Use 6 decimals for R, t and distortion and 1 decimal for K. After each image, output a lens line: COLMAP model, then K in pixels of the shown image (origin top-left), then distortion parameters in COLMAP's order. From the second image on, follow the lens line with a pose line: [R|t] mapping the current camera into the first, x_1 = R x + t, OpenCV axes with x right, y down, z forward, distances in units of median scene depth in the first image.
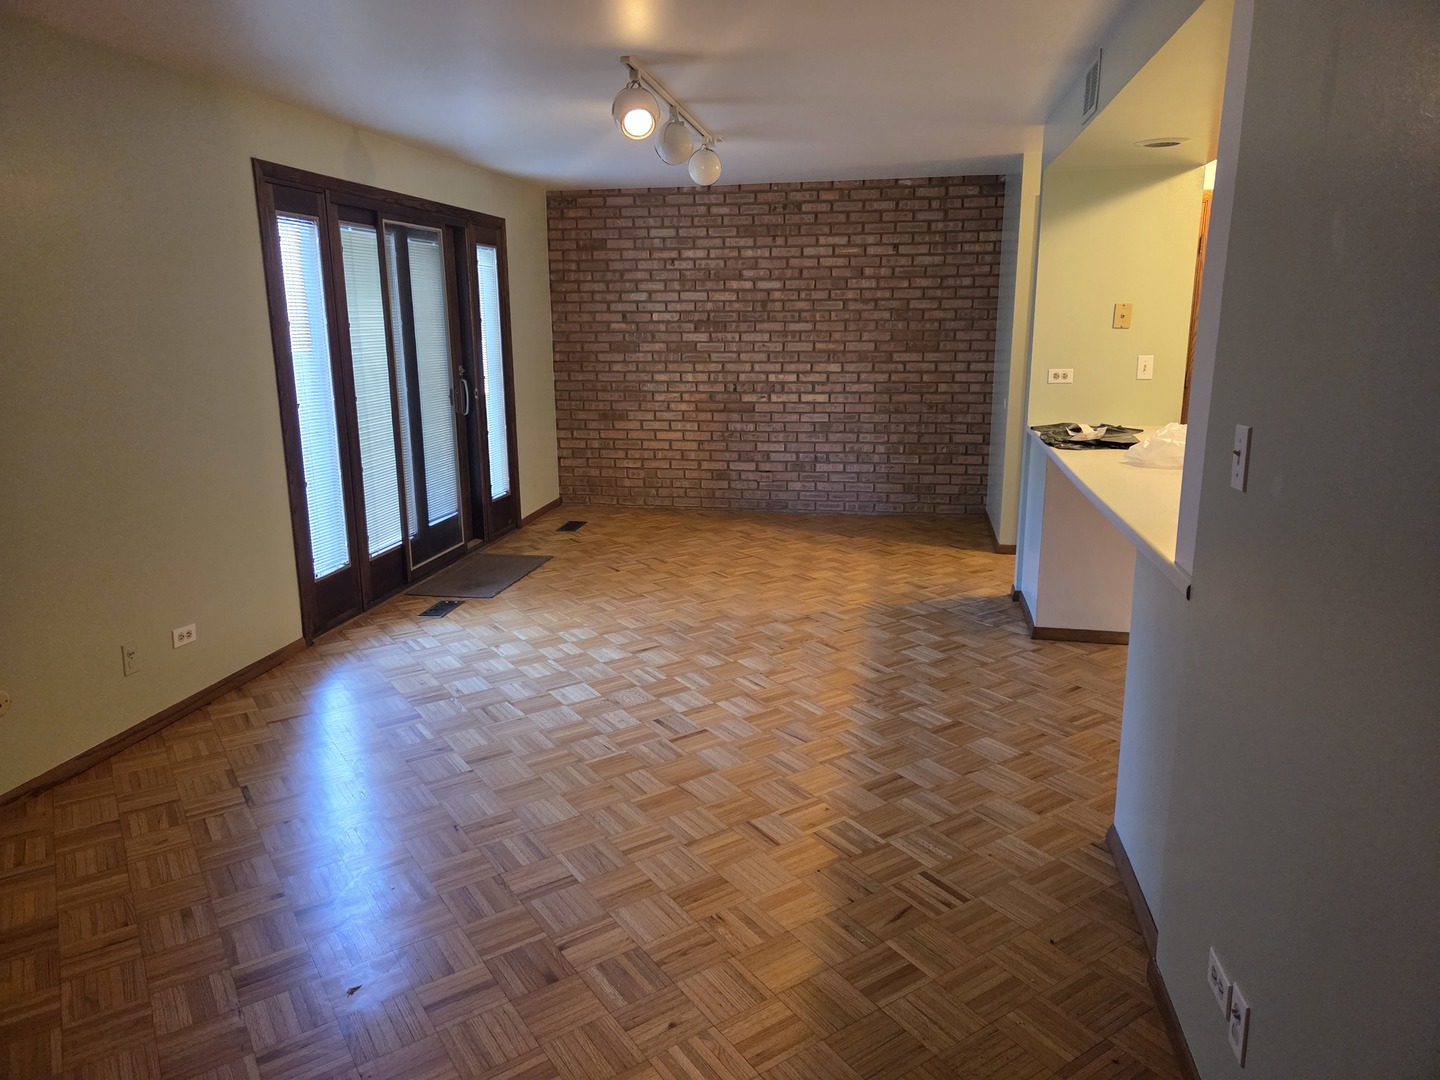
lens RADIAL K [[977.7, 0, 722.6], [0, 977.7, 545.6], [0, 0, 1]] dist [0.050734, -0.024212]
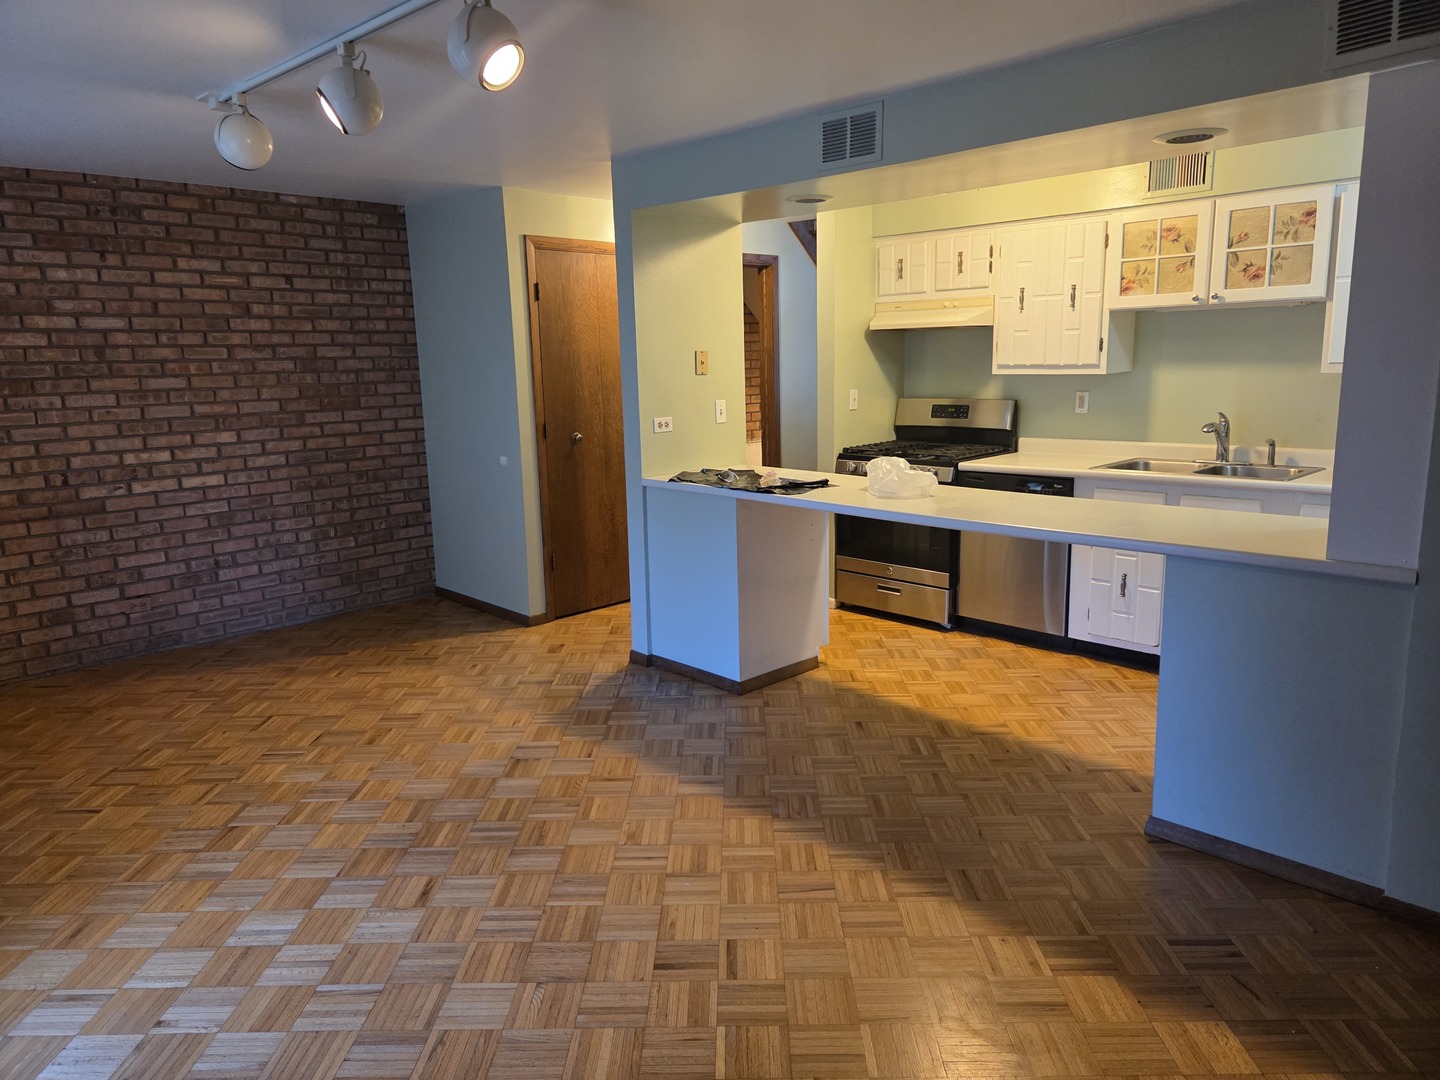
lens RADIAL K [[977.7, 0, 721.9], [0, 977.7, 535.6], [0, 0, 1]] dist [0.050734, -0.024212]
pose [[0.560747, -0.159006, 0.812576, -0.296754], [0.206054, 0.977311, 0.049046, -0.071988], [-0.801938, 0.139932, 0.580788, 0.293966]]
